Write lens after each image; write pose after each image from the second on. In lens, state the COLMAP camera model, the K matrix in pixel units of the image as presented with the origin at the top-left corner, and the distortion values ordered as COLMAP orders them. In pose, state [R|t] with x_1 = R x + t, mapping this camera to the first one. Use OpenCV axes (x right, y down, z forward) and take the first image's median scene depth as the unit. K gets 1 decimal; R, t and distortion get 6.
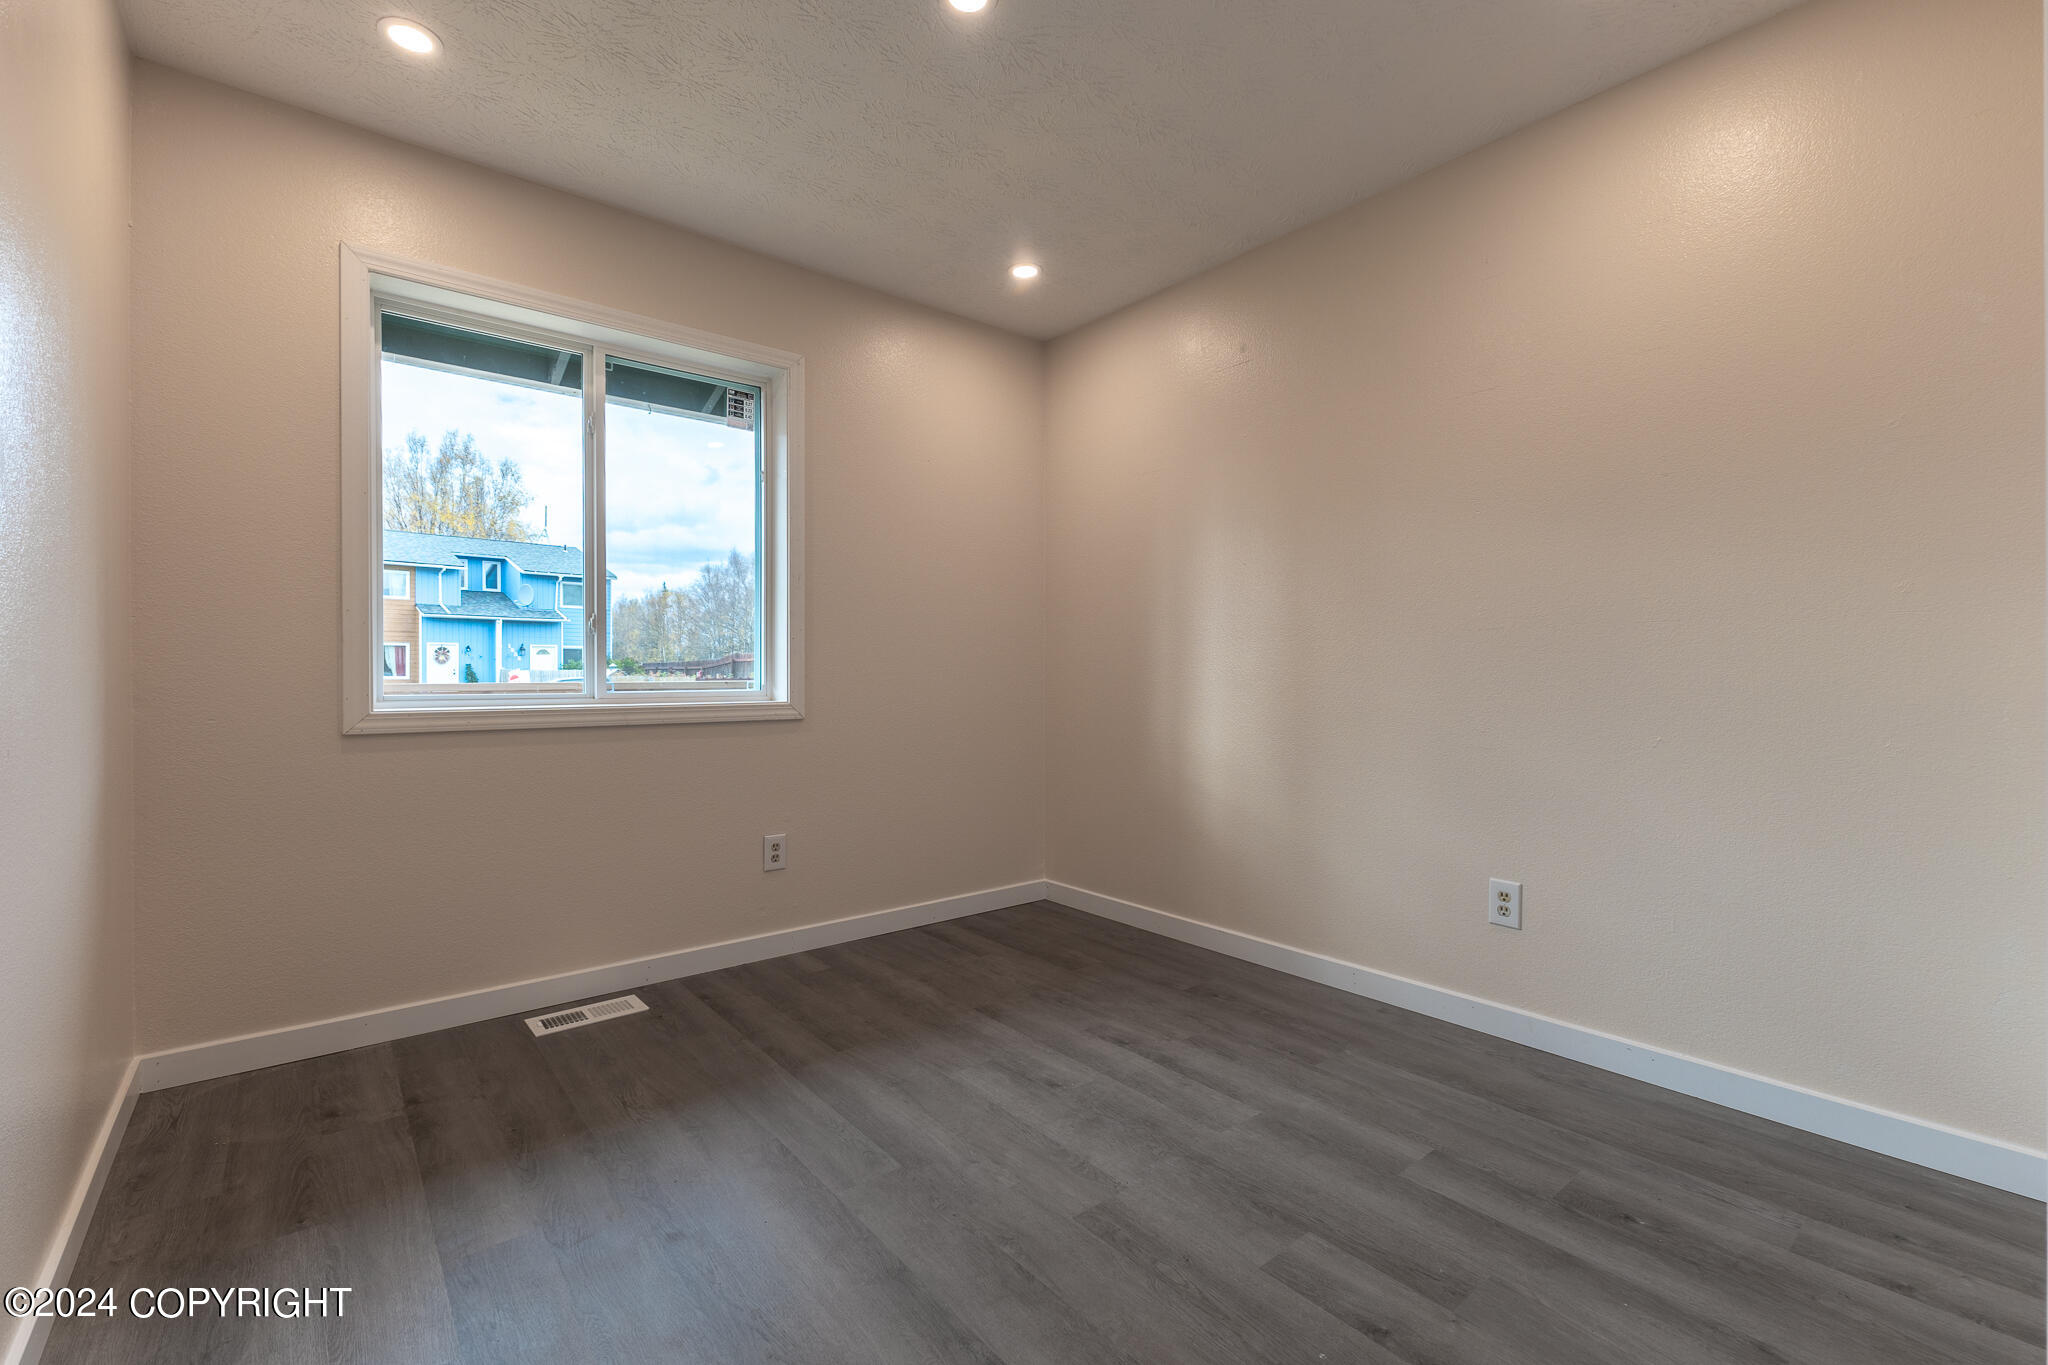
lens RADIAL K [[881.7, 0, 1024.2], [0, 881.7, 677.5], [0, 0, 1]] dist [0.011698, 0.000534]
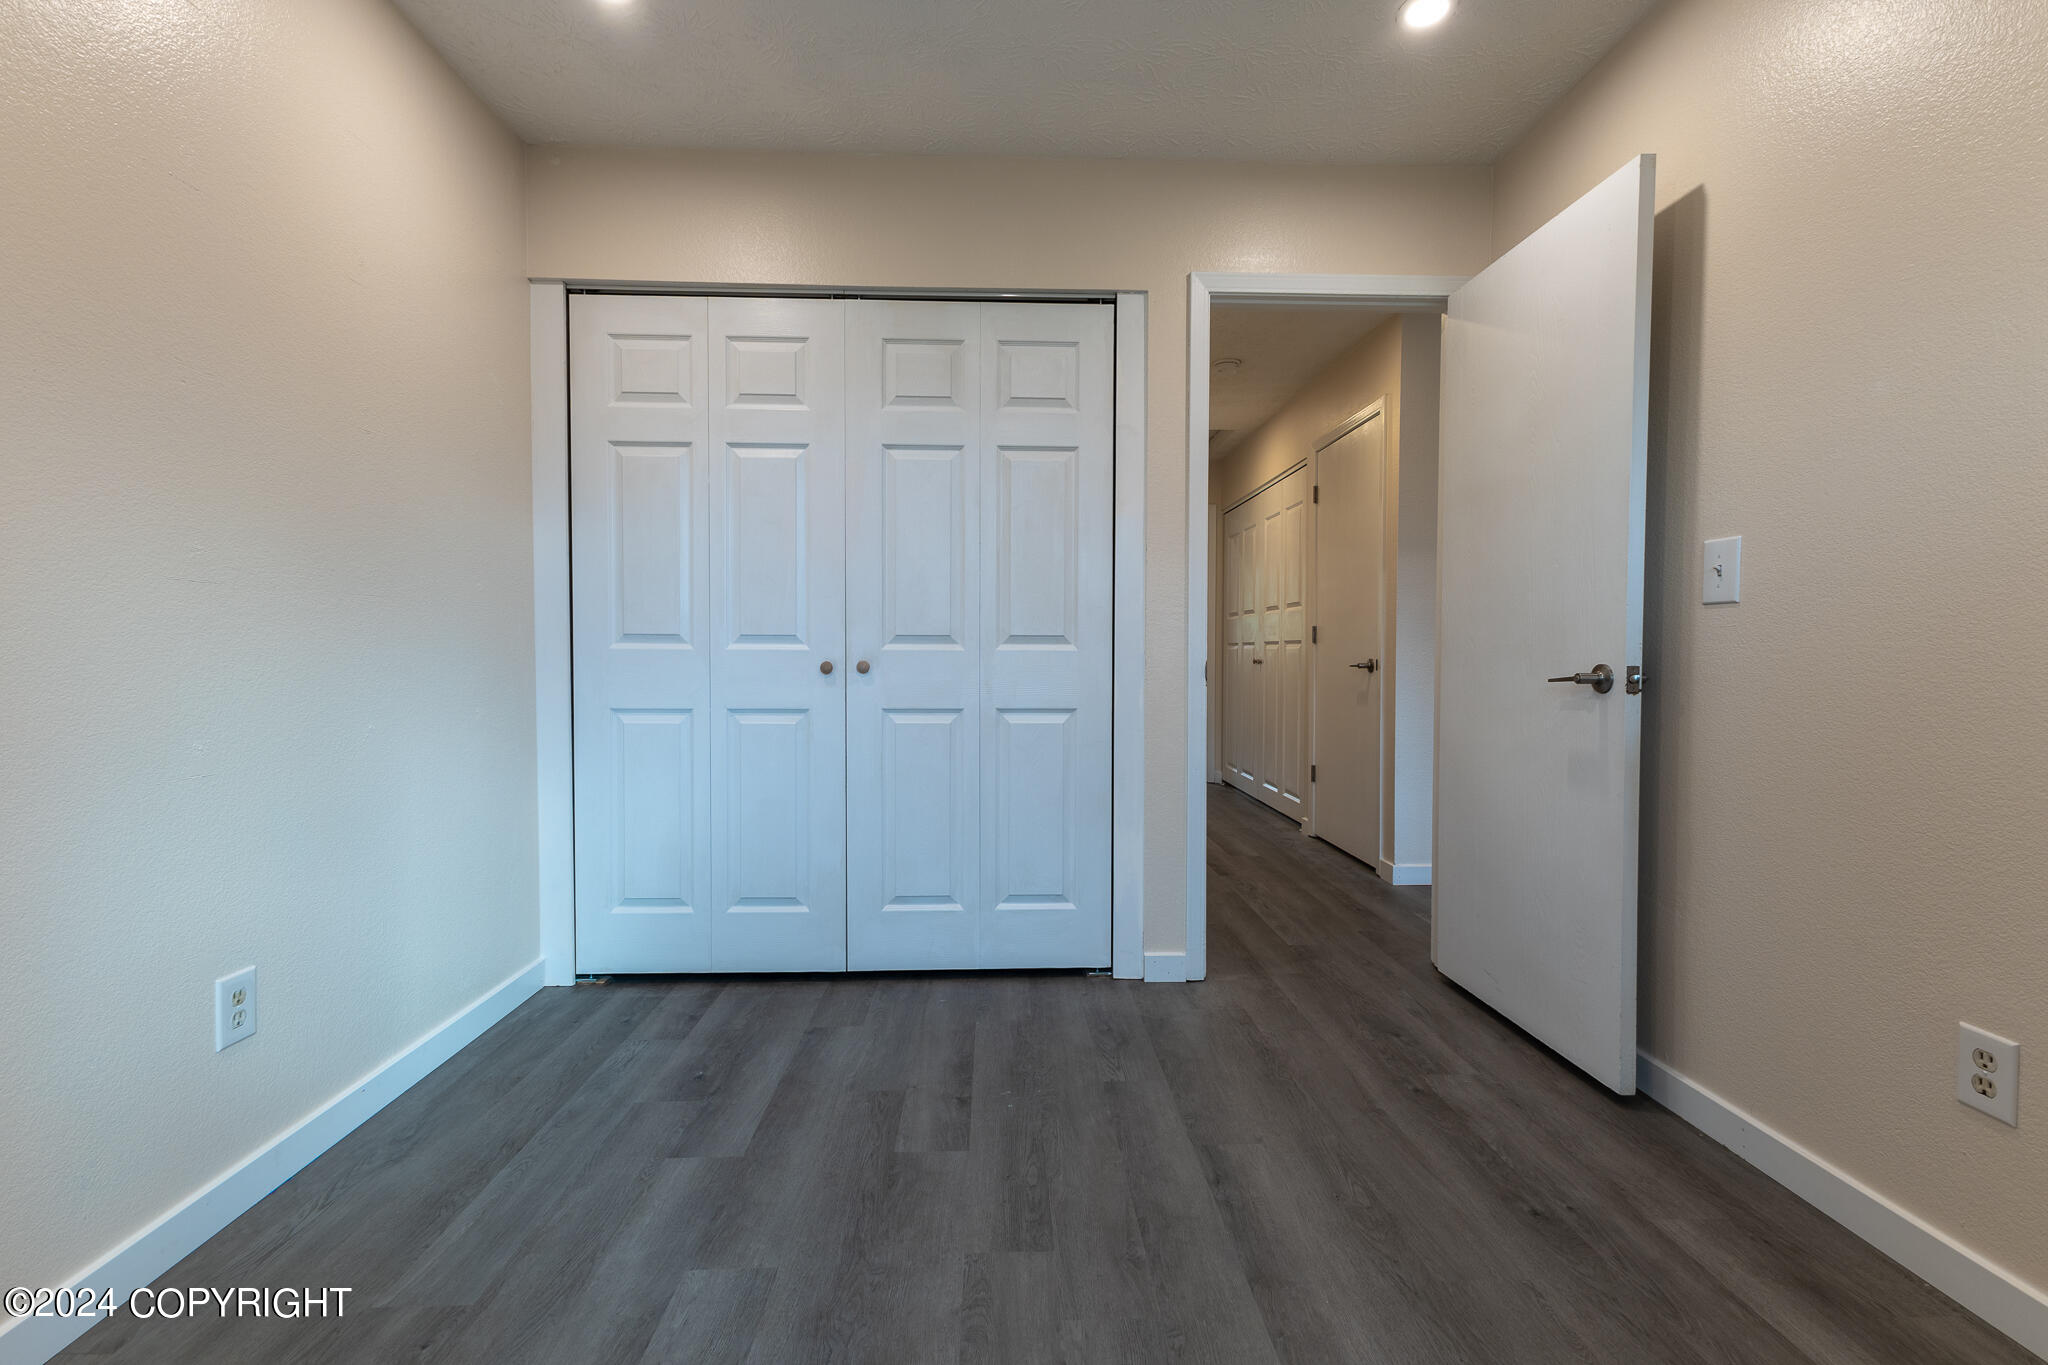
lens RADIAL K [[881.7, 0, 1024.2], [0, 881.7, 677.5], [0, 0, 1]] dist [0.011698, 0.000534]
pose [[-0.799123, -0.014914, 0.600982, -0.459553], [0.003496, 0.999560, 0.029453, -0.007817], [-0.601157, 0.025638, -0.798719, 1.726794]]
